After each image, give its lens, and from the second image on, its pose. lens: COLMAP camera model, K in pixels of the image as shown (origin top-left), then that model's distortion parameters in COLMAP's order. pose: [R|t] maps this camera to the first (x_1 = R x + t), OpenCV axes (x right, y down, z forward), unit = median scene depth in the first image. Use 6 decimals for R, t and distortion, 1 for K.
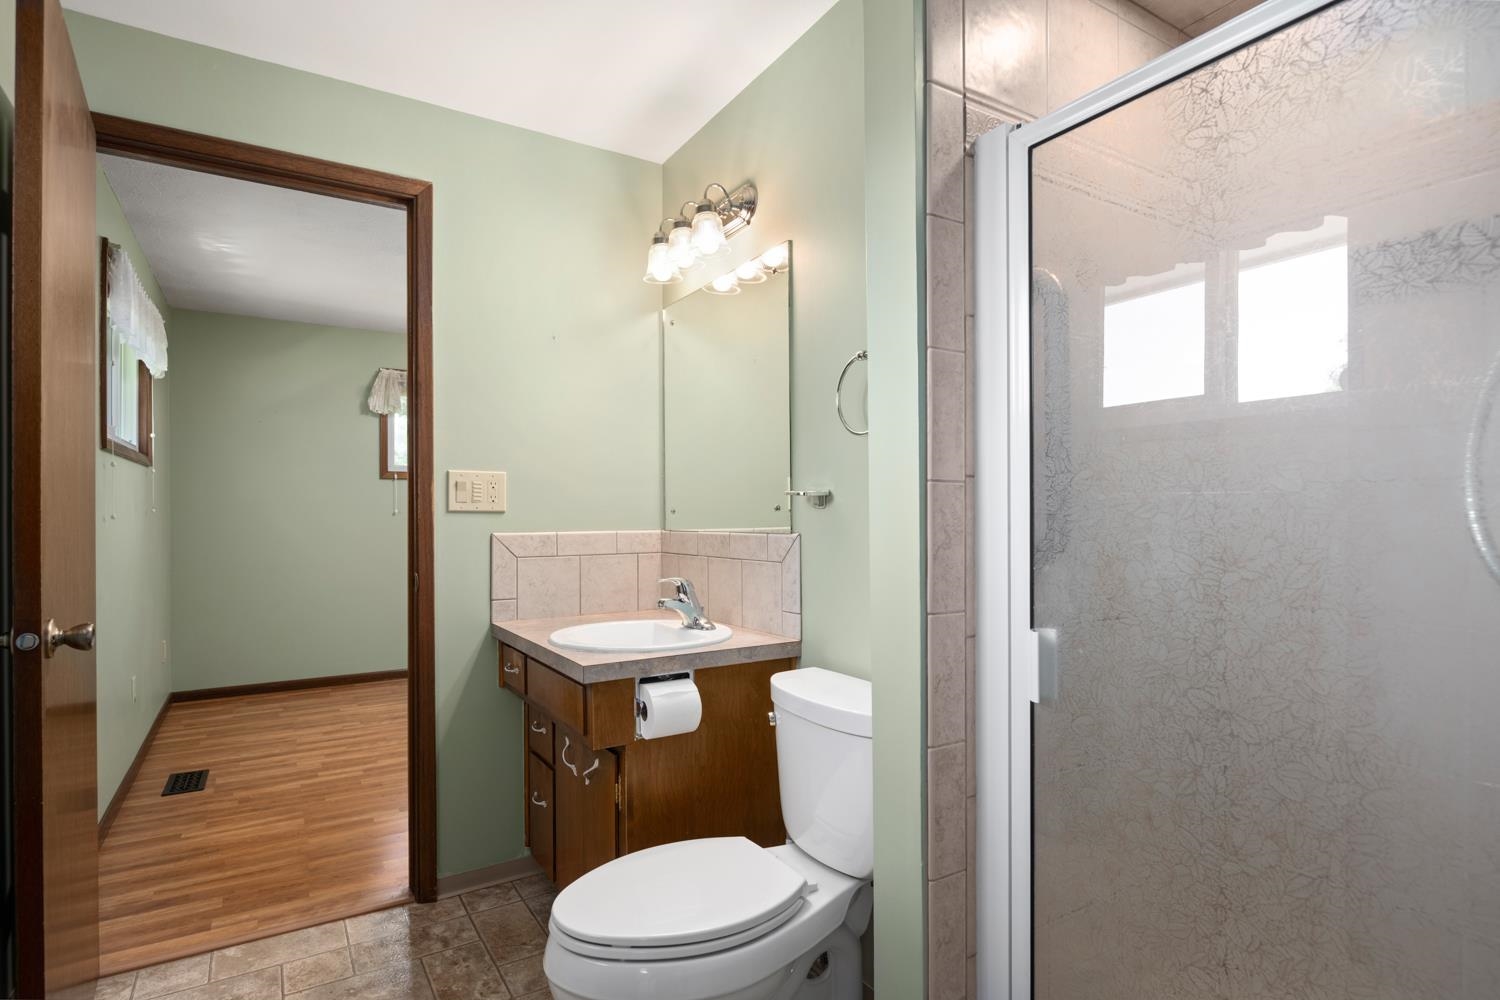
lens RADIAL K [[748.8, 0, 747.0], [0, 748.8, 505.6], [0, 0, 1]] dist [-0.003232, -0.001395]
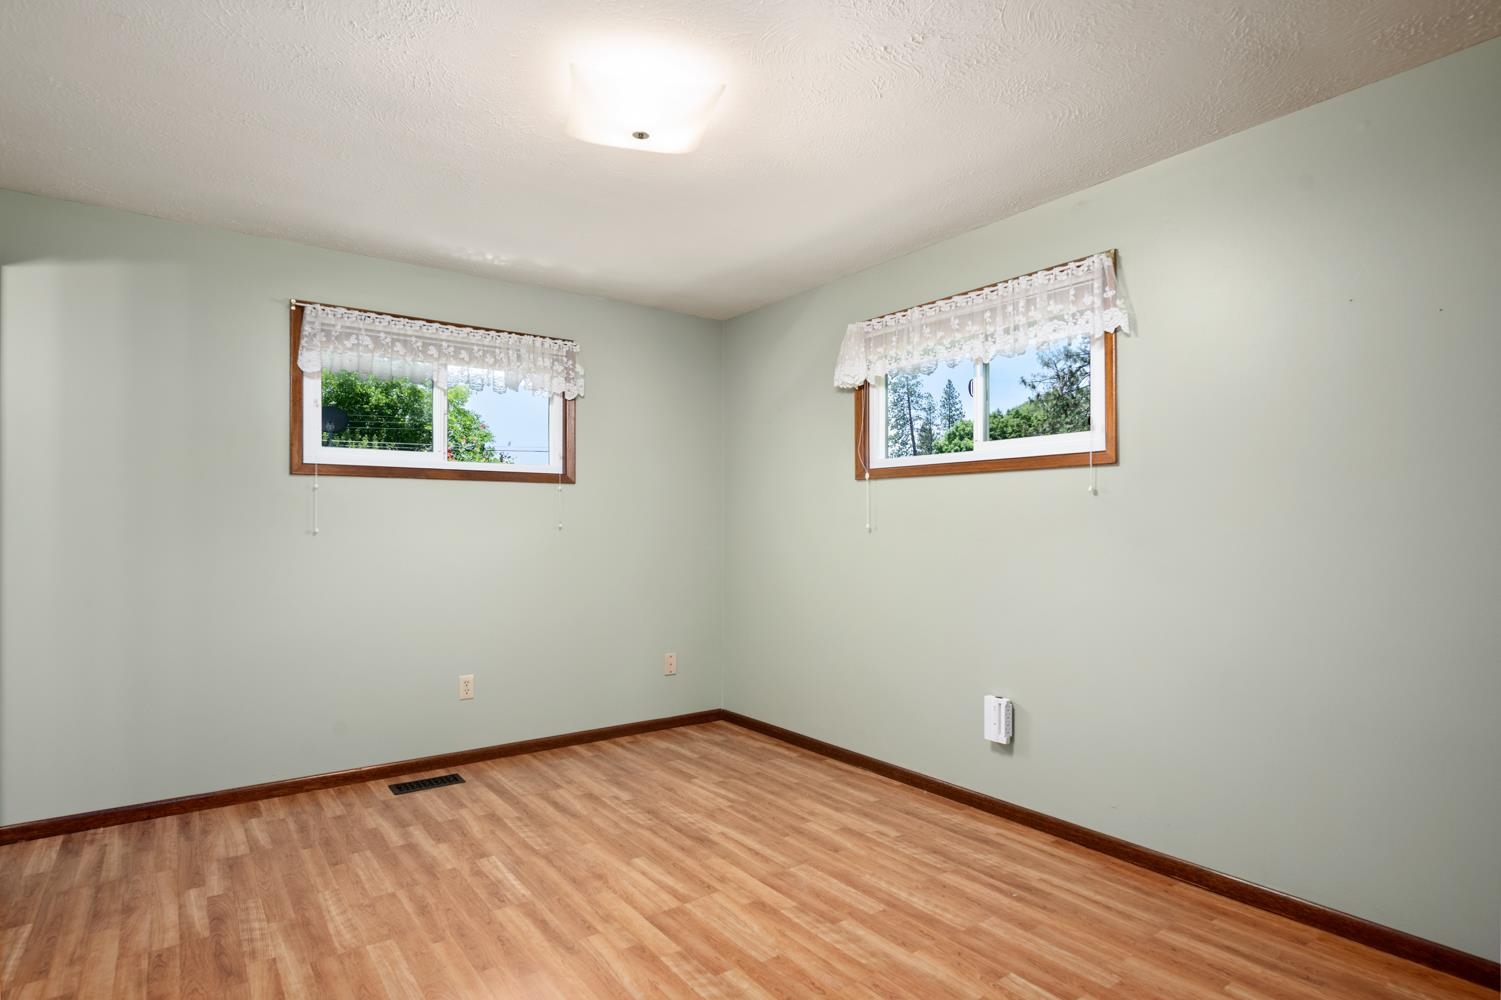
lens RADIAL K [[778.6, 0, 750.5], [0, 778.6, 508.6], [0, 0, 1]] dist [-0.001647, -0.003967]
pose [[0.092646, -0.028184, -0.995300, 0.367393], [0.003933, 0.999602, -0.027940, 0.018542], [0.995691, -0.001326, 0.092720, 1.303055]]
